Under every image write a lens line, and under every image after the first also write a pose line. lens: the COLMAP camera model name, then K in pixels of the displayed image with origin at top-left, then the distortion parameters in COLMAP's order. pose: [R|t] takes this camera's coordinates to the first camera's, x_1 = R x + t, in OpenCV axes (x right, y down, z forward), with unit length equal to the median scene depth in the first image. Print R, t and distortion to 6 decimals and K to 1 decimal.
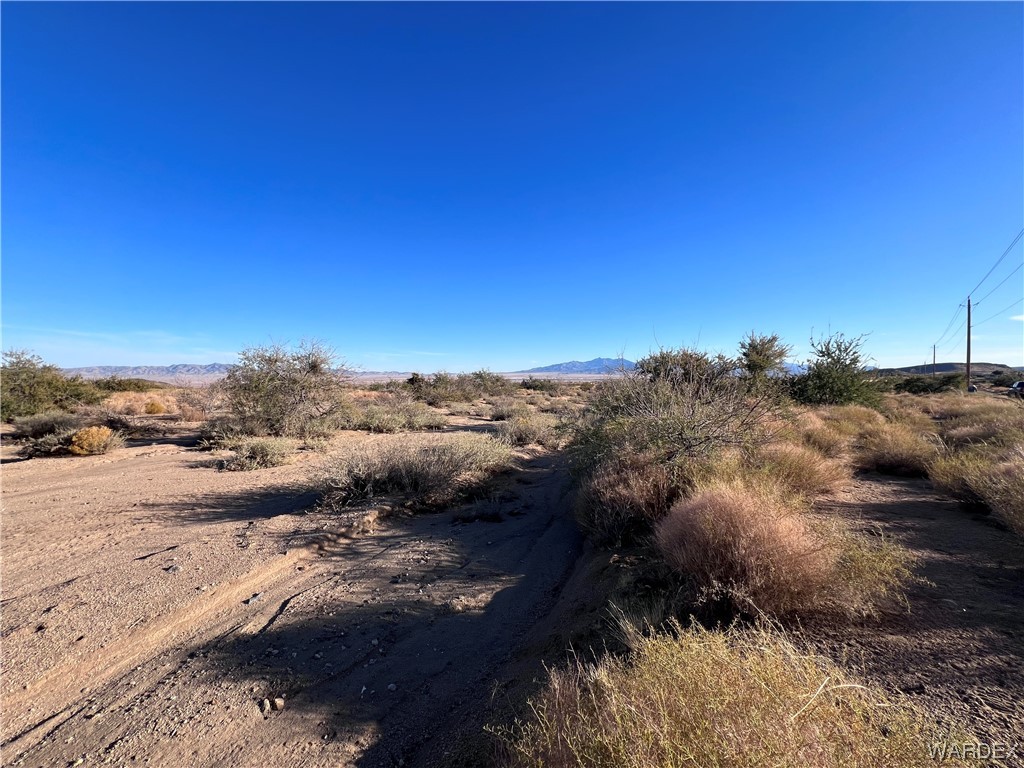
lens RADIAL K [[407.9, 0, 512.1], [0, 407.9, 383.8], [0, 0, 1]] dist [-0.004011, 0.000786]
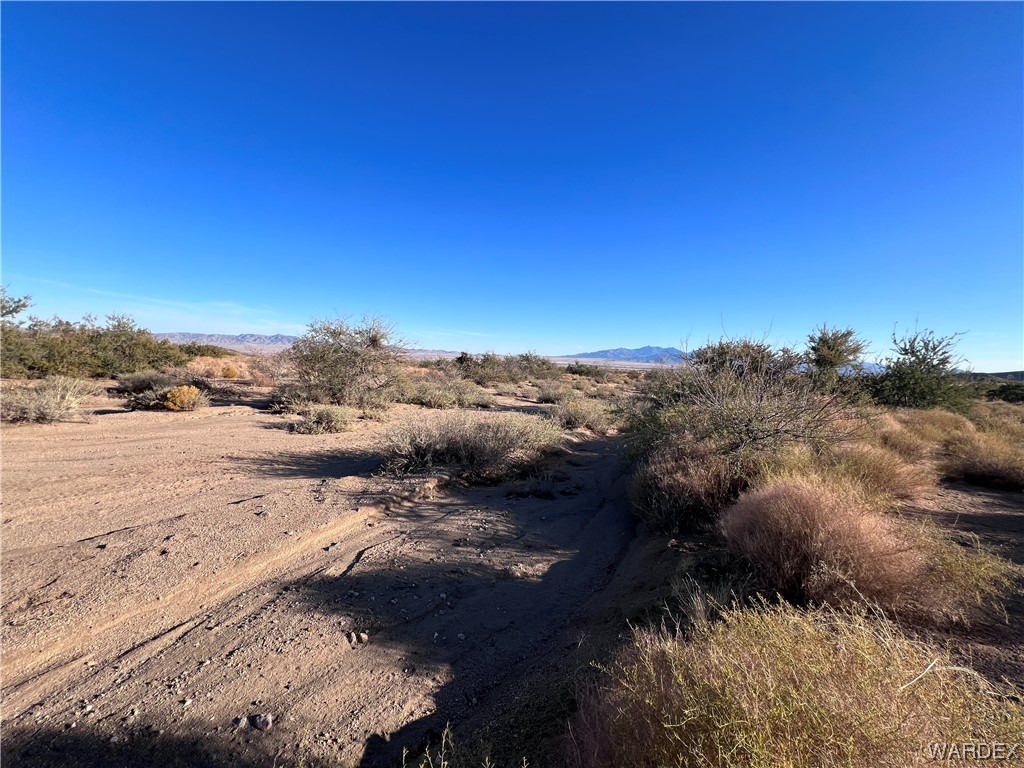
lens RADIAL K [[407.9, 0, 512.1], [0, 407.9, 383.8], [0, 0, 1]] dist [-0.004011, 0.000786]
pose [[0.992798, 0.055980, -0.105918, -0.043072], [-0.051556, 0.997698, 0.044056, 0.009639], [0.108141, -0.038278, 0.993398, -0.020194]]
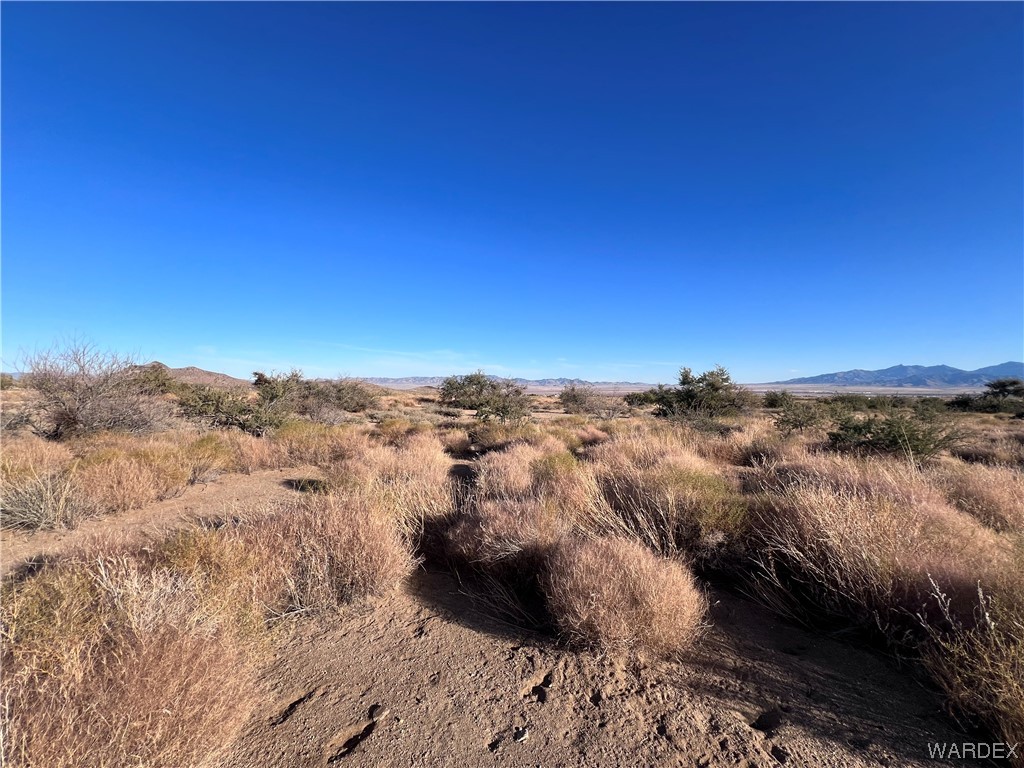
lens RADIAL K [[407.9, 0, 514.0], [0, 407.9, 386.2], [0, 0, 1]] dist [-0.004011, 0.000786]
pose [[0.852770, 0.011318, -0.522164, 0.278462], [-0.021521, 0.999678, -0.013479, -0.018400], [0.521843, 0.022732, 0.852739, 0.332705]]
